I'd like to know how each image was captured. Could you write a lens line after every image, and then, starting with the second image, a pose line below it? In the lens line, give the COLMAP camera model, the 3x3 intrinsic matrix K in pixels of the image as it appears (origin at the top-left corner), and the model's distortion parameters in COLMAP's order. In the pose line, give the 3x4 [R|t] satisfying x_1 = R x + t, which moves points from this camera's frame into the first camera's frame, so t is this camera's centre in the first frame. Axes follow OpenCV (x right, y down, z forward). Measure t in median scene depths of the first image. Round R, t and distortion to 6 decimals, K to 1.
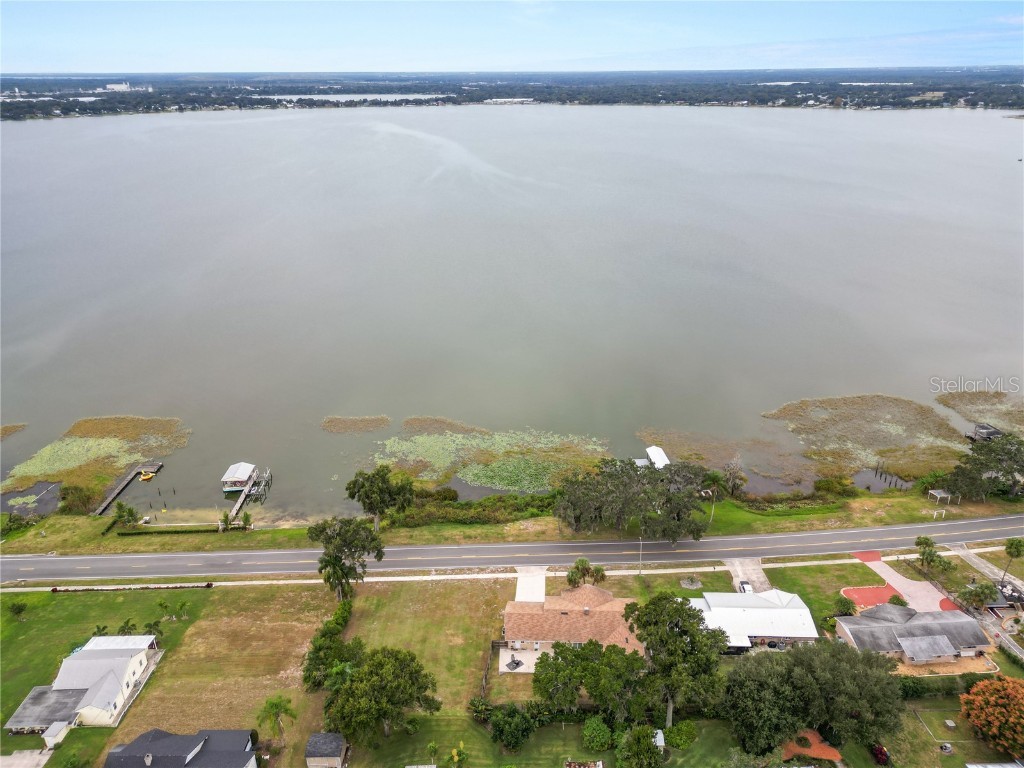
lens RADIAL K [[708.6, 0, 510.8], [0, 708.6, 383.9], [0, 0, 1]] dist [0.051548, -0.040272]
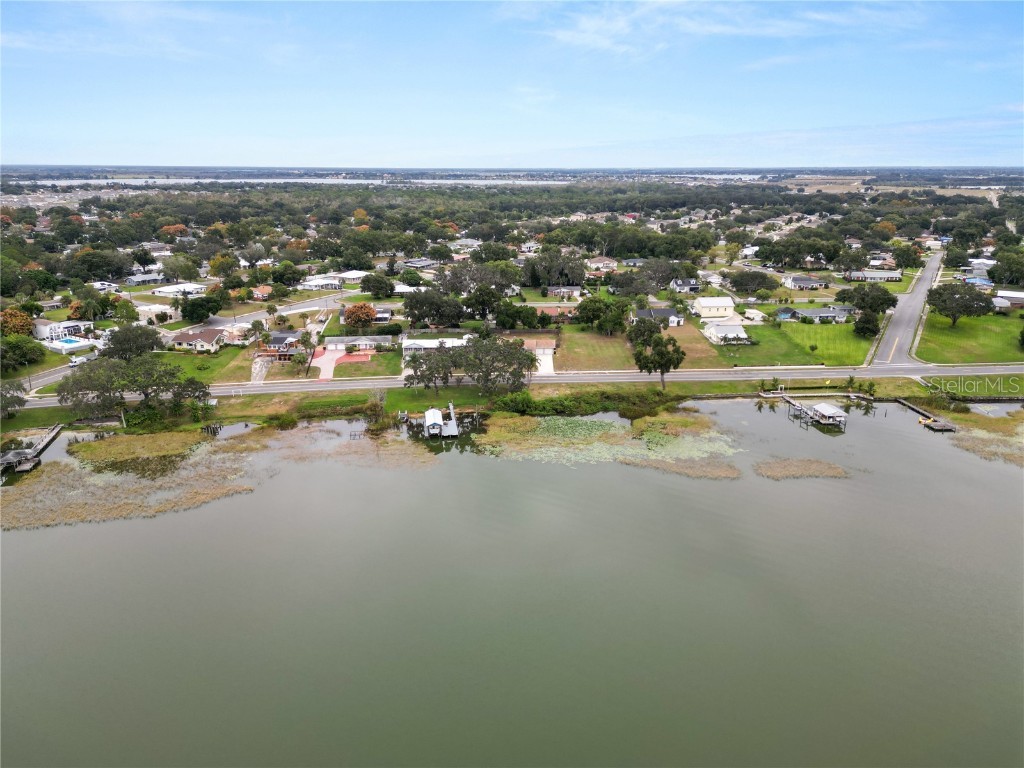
lens RADIAL K [[708.6, 0, 507.3], [0, 708.6, 382.0], [0, 0, 1]] dist [0.051548, -0.040272]
pose [[-0.998824, 0.019786, -0.044251, 0.179636], [-0.013748, 0.759788, 0.650026, -0.731898], [0.046483, 0.649870, -0.758623, 2.162865]]
